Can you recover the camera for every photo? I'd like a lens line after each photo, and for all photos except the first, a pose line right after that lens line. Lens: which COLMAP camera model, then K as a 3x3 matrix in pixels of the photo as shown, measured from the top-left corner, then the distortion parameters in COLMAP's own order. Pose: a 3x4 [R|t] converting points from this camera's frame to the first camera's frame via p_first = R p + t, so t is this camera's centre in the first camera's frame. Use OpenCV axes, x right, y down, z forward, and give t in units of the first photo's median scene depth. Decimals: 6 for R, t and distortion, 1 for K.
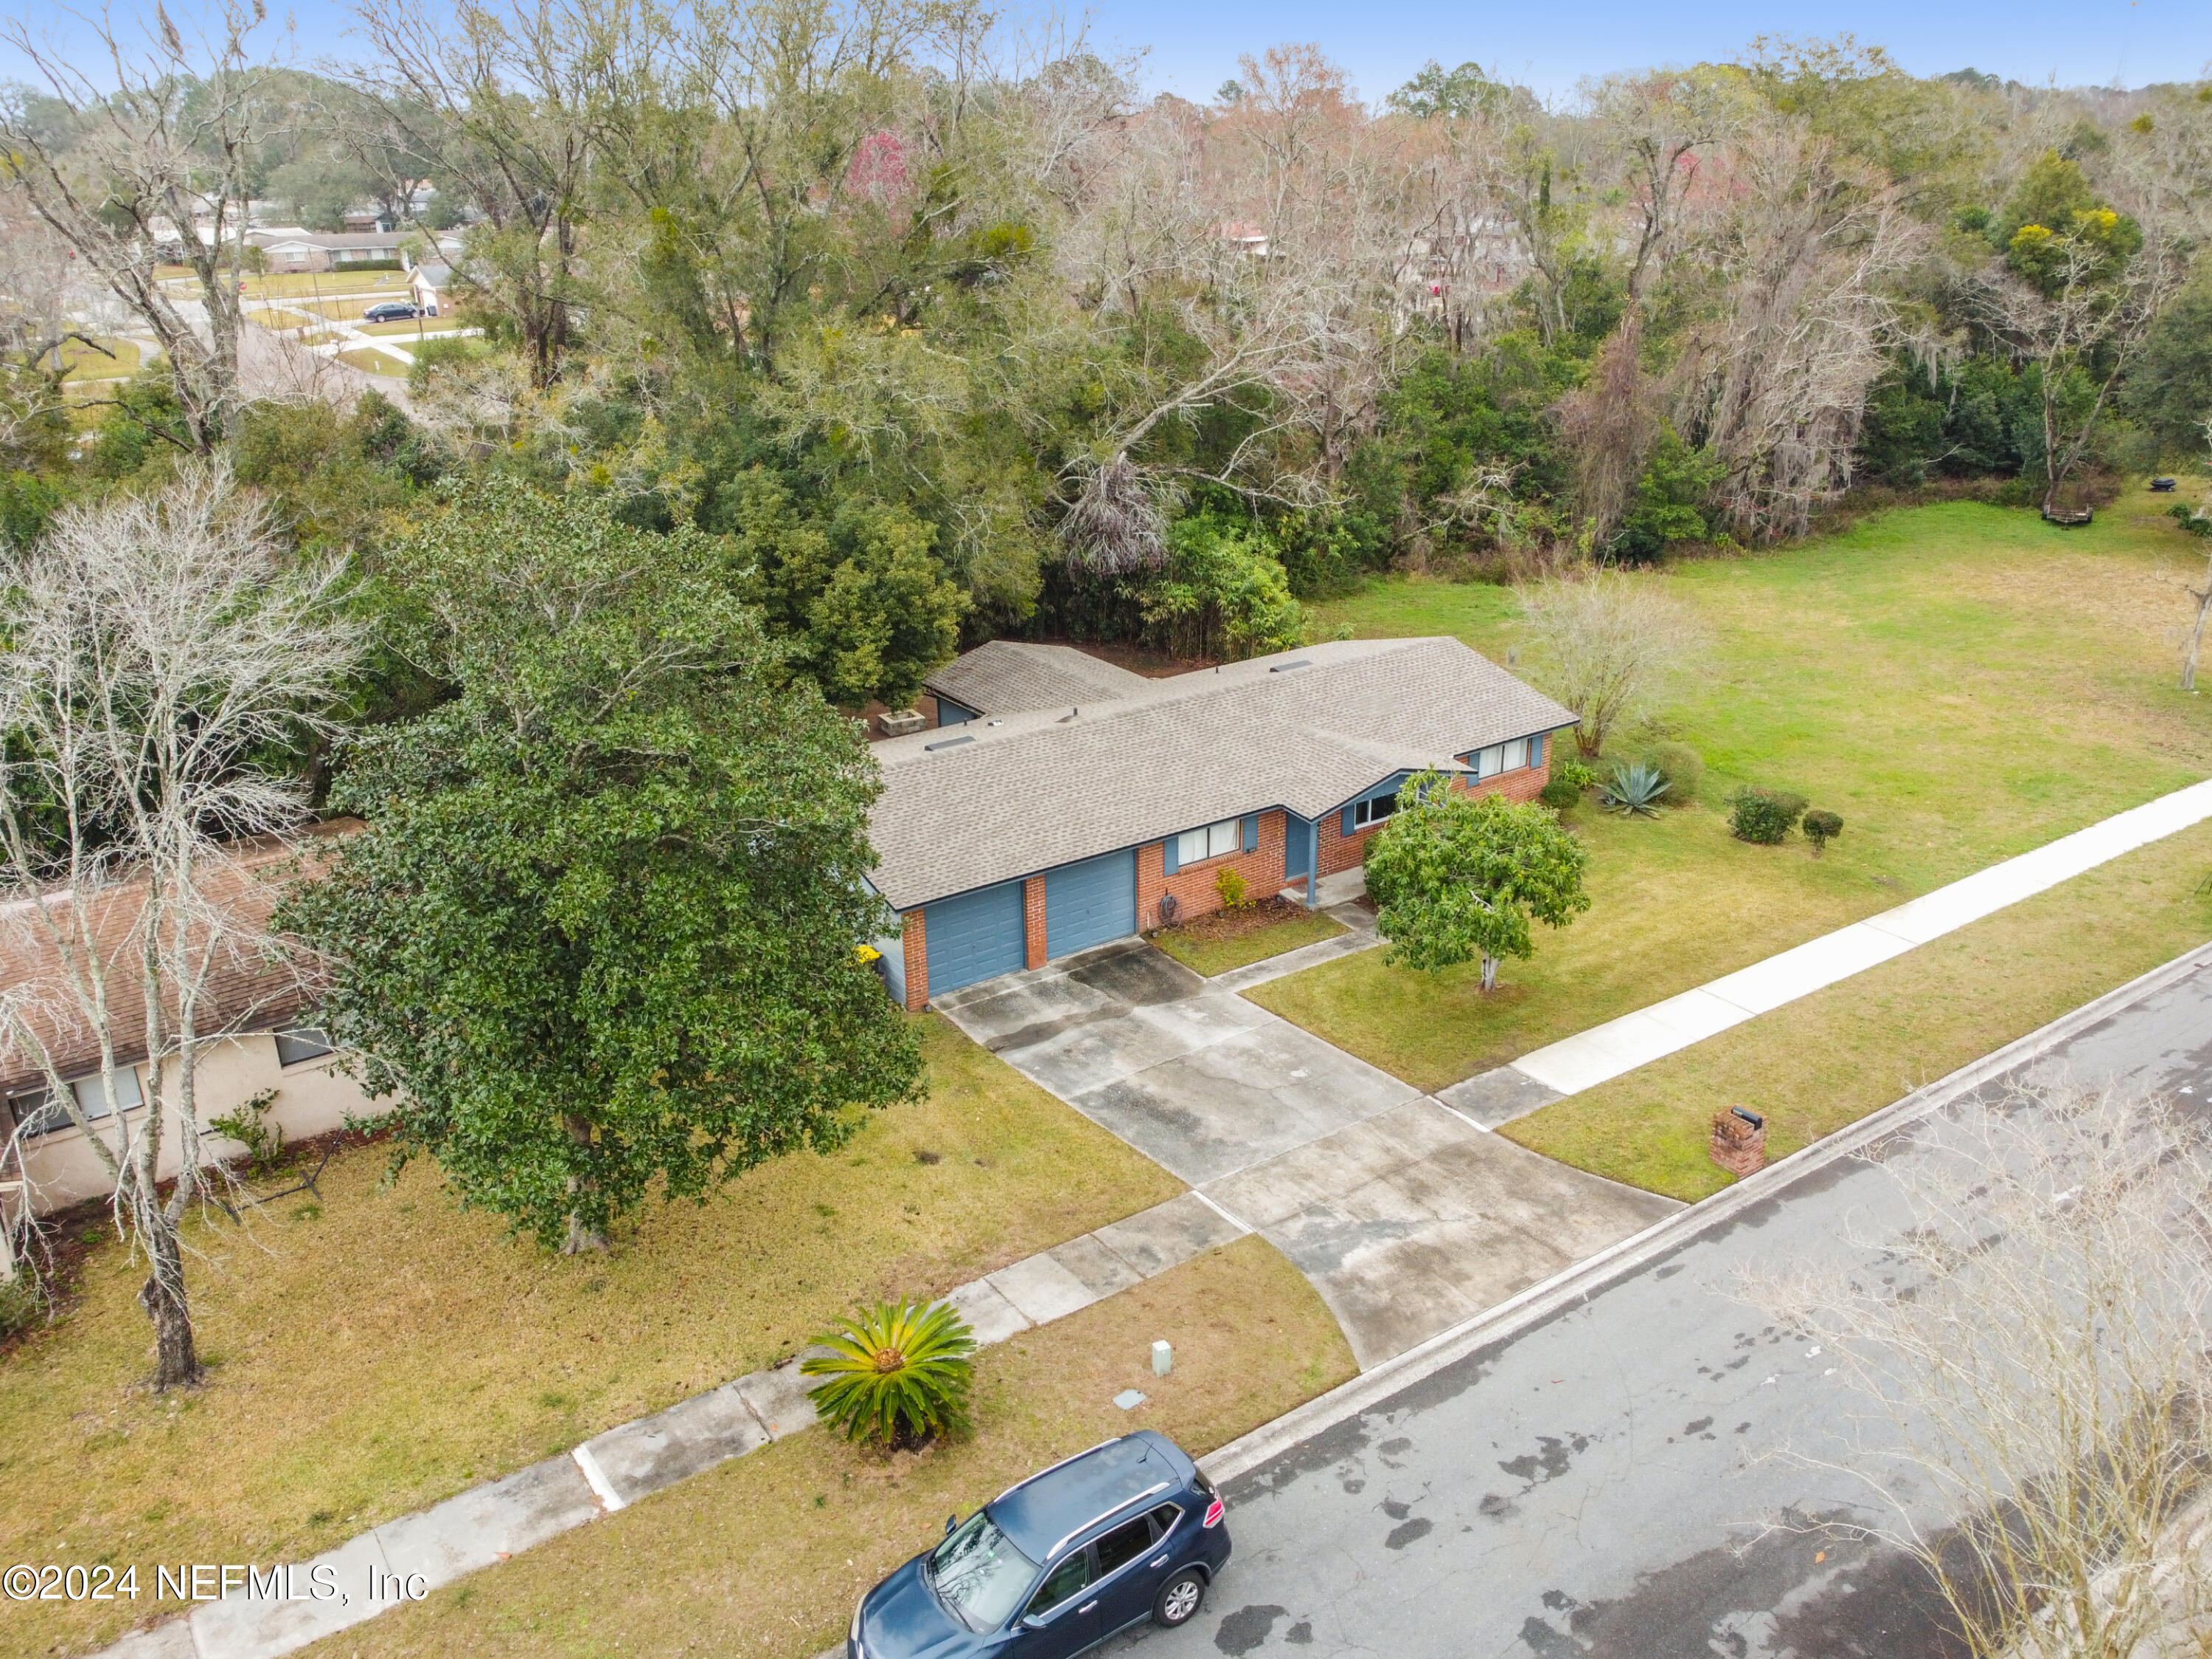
lens RADIAL K [[1719.0, 0, 1106.0], [0, 1719.0, 829.5], [0, 0, 1]] dist [0.005474, -0.012844]
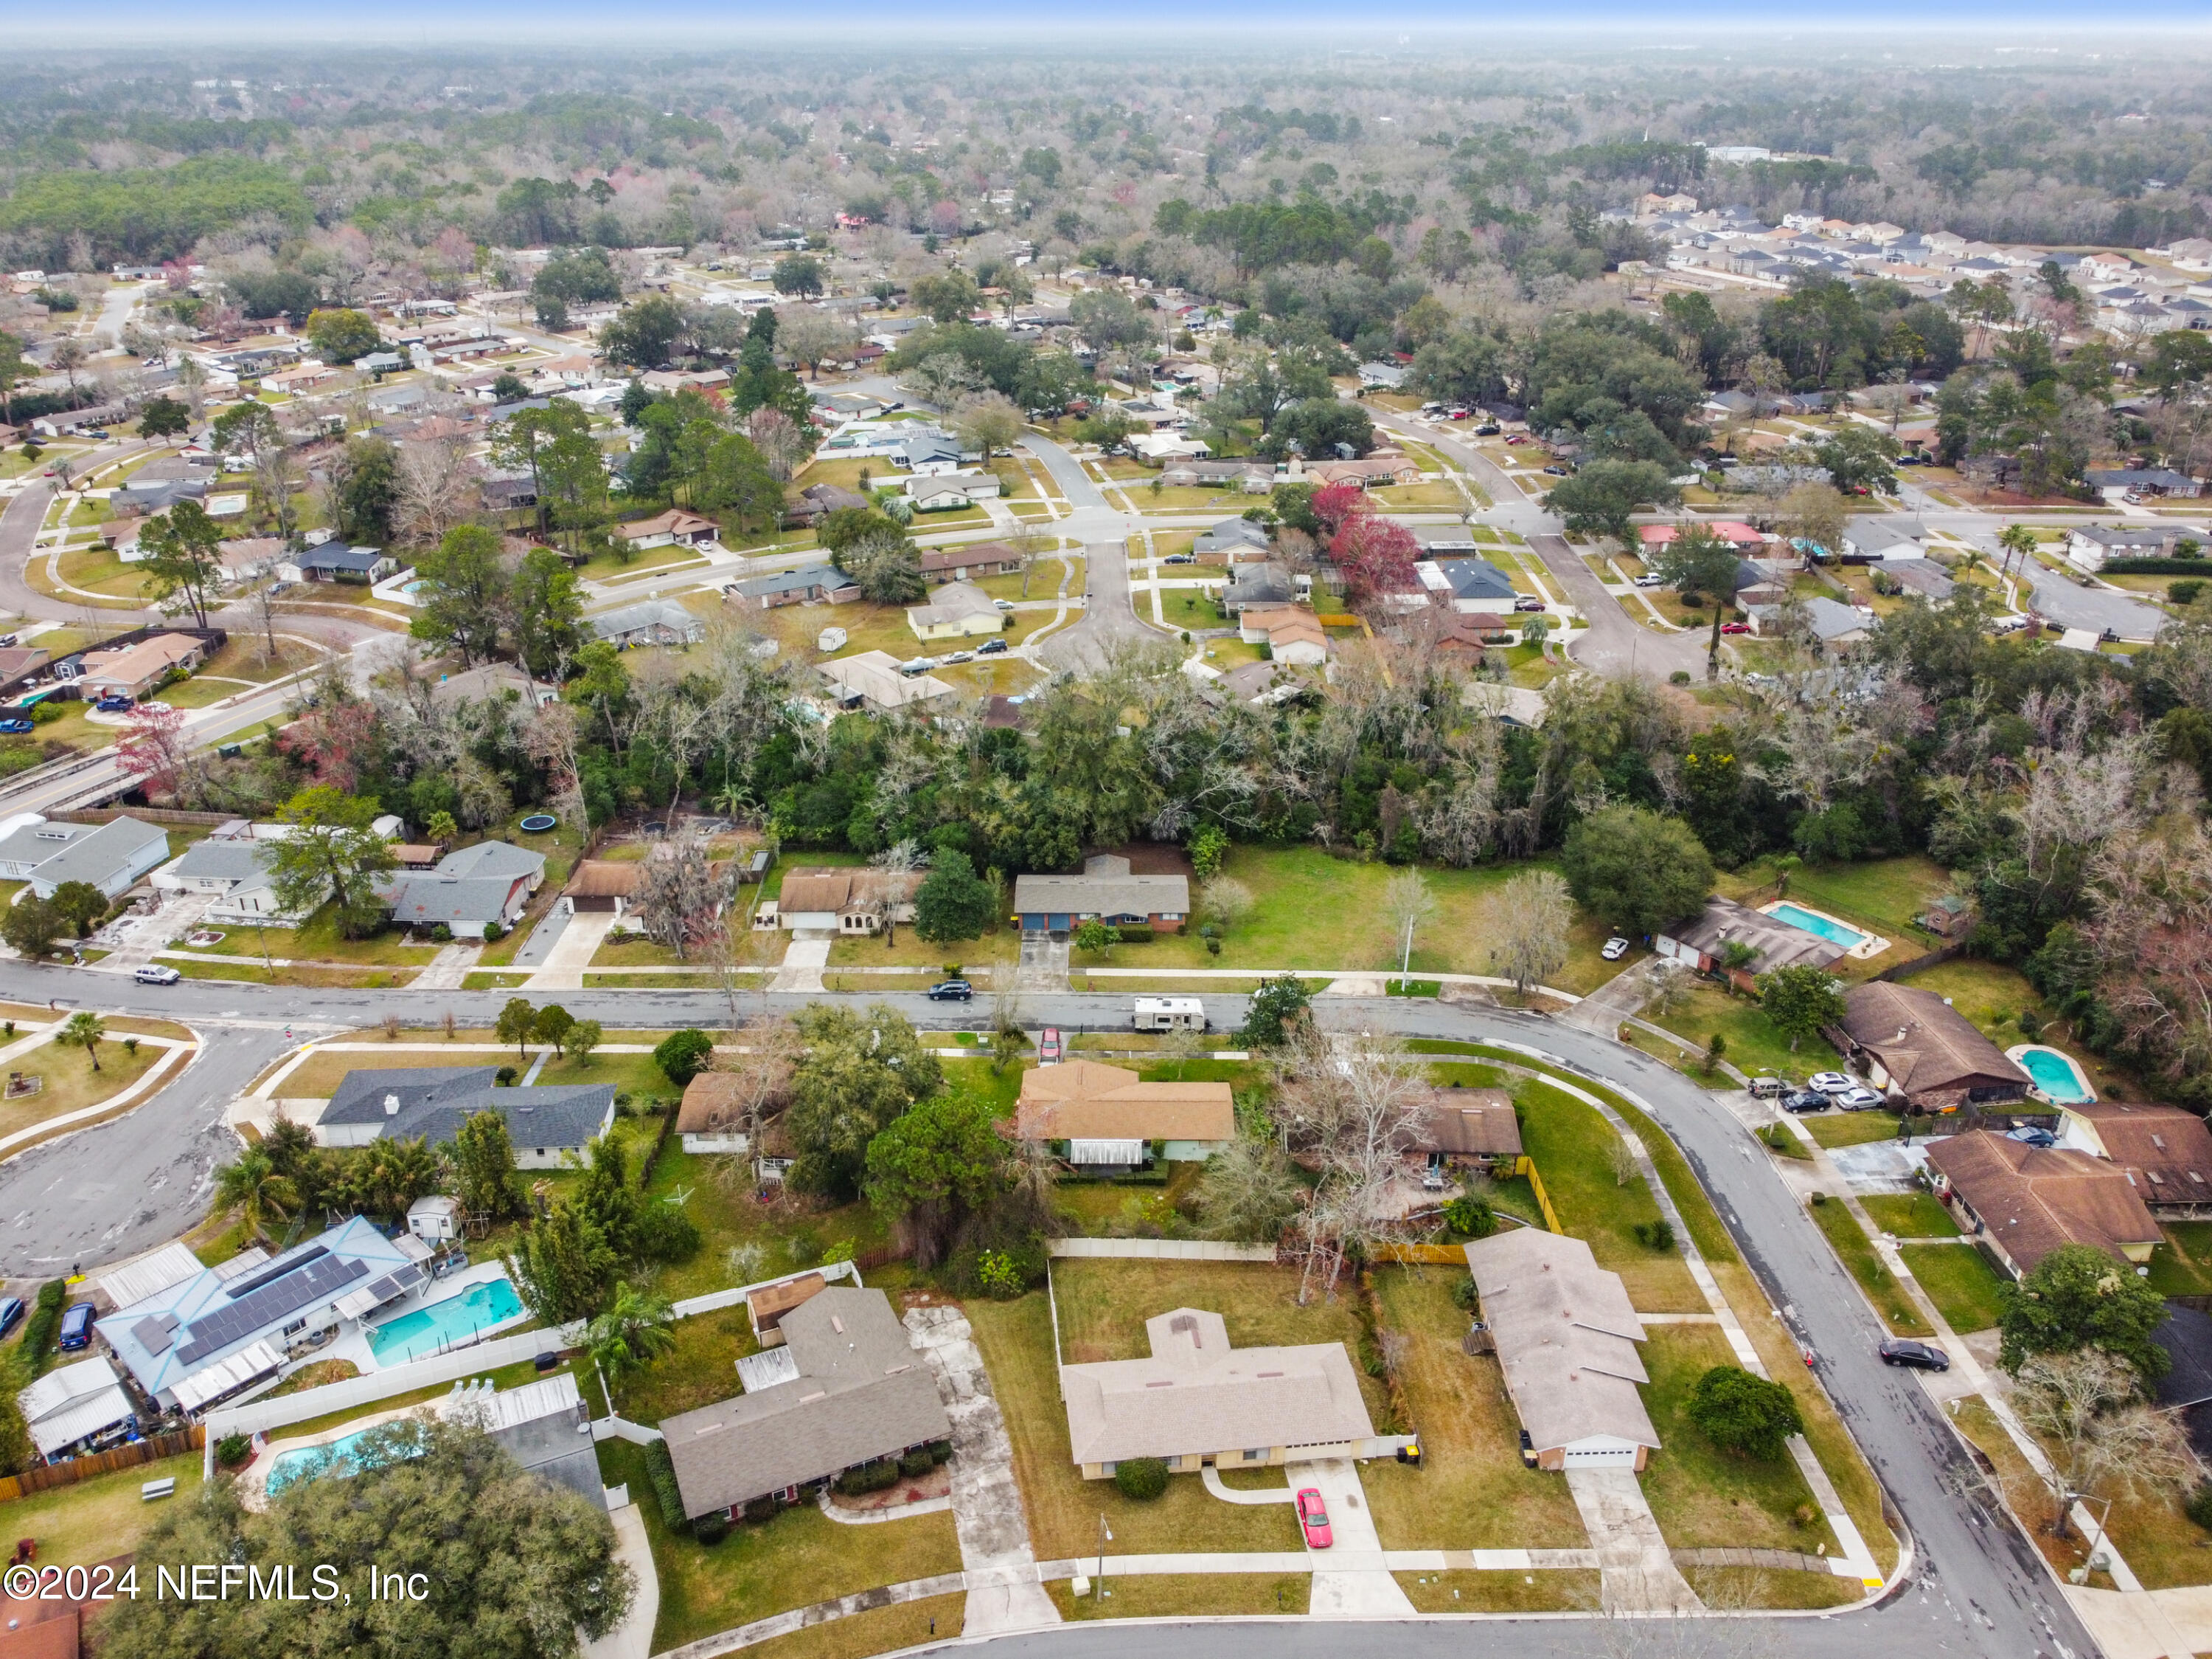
lens RADIAL K [[1697.8, 0, 1100.3], [0, 1697.8, 825.2], [0, 0, 1]] dist [0.012012, -0.011135]
pose [[0.820552, 0.258120, -0.509969, 3.228041], [-0.223436, 0.966082, 0.129467, -1.139483], [0.526091, 0.007711, 0.850394, -4.057115]]
